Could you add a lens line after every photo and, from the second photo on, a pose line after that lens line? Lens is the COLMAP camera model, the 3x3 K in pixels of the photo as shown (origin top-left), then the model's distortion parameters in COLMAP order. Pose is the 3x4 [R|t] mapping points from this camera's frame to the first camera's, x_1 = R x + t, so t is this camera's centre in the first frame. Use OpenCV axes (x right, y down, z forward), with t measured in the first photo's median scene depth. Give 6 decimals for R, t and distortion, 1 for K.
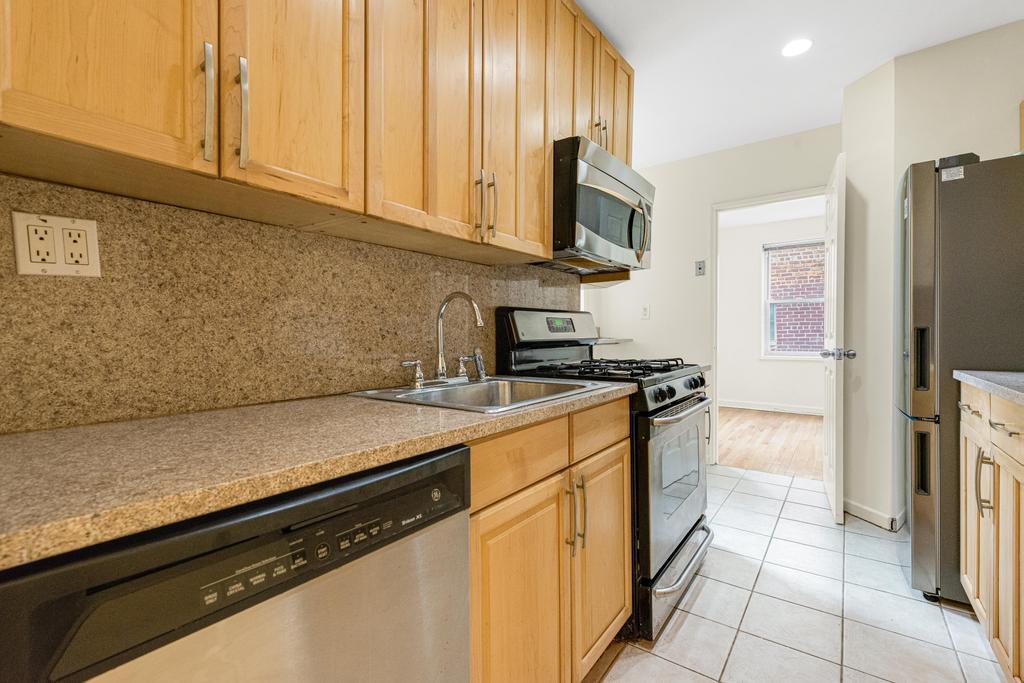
lens RADIAL K [[439.4, 0, 508.8], [0, 439.4, 338.2], [0, 0, 1]] dist [0.000379, -0.001182]
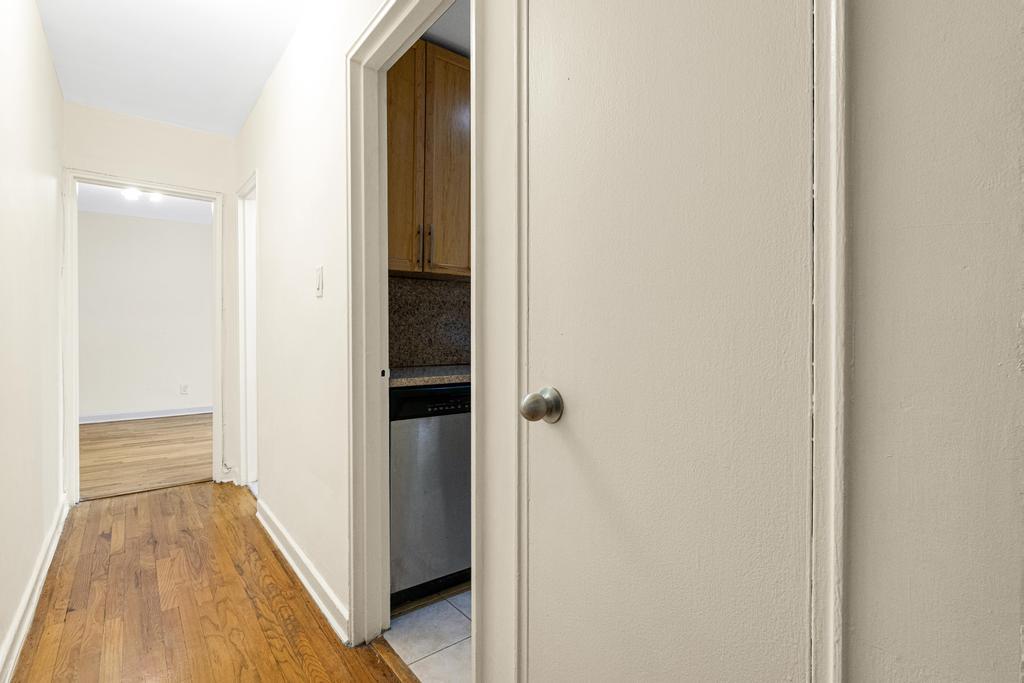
lens RADIAL K [[470.2, 0, 507.0], [0, 470.2, 341.6], [0, 0, 1]] dist [0.001577, -0.000475]
pose [[0.960112, 0.008866, -0.279476, 0.166630], [-0.007669, 0.999956, 0.005378, 0.007580], [0.279511, -0.003020, 0.960138, -0.427276]]
